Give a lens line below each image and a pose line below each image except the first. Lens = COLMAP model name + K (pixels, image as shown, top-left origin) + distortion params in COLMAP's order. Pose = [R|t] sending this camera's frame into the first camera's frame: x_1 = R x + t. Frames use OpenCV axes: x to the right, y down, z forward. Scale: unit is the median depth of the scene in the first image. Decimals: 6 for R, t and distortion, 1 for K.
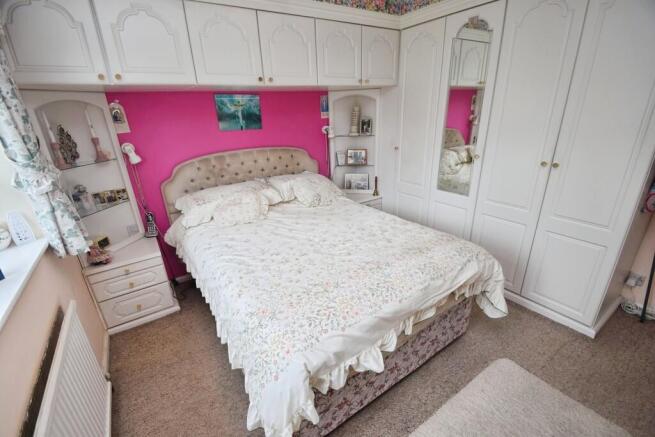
lens RADIAL K [[296.5, 0, 328.0], [0, 296.5, 228.9], [0, 0, 1]] dist [-0.002333, -0.000201]
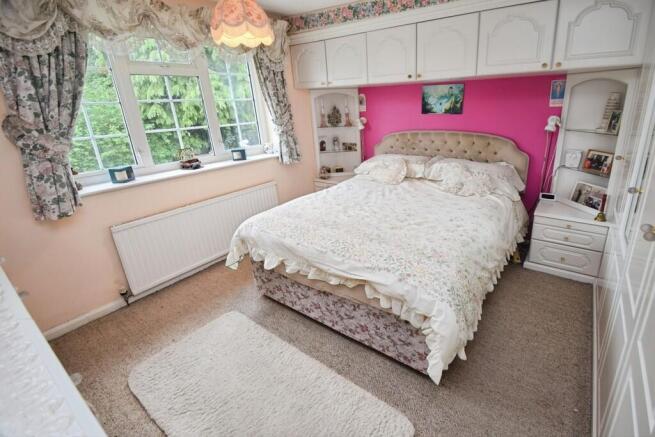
lens RADIAL K [[304.5, 0, 382.1], [0, 304.5, 201.1], [0, 0, 1]] dist [0.002180, 0.000095]
pose [[0.388913, 0.317880, -0.864696, 0.949266], [-0.329516, 0.924493, 0.191656, -0.209000], [0.860329, 0.210393, 0.464294, 0.384253]]
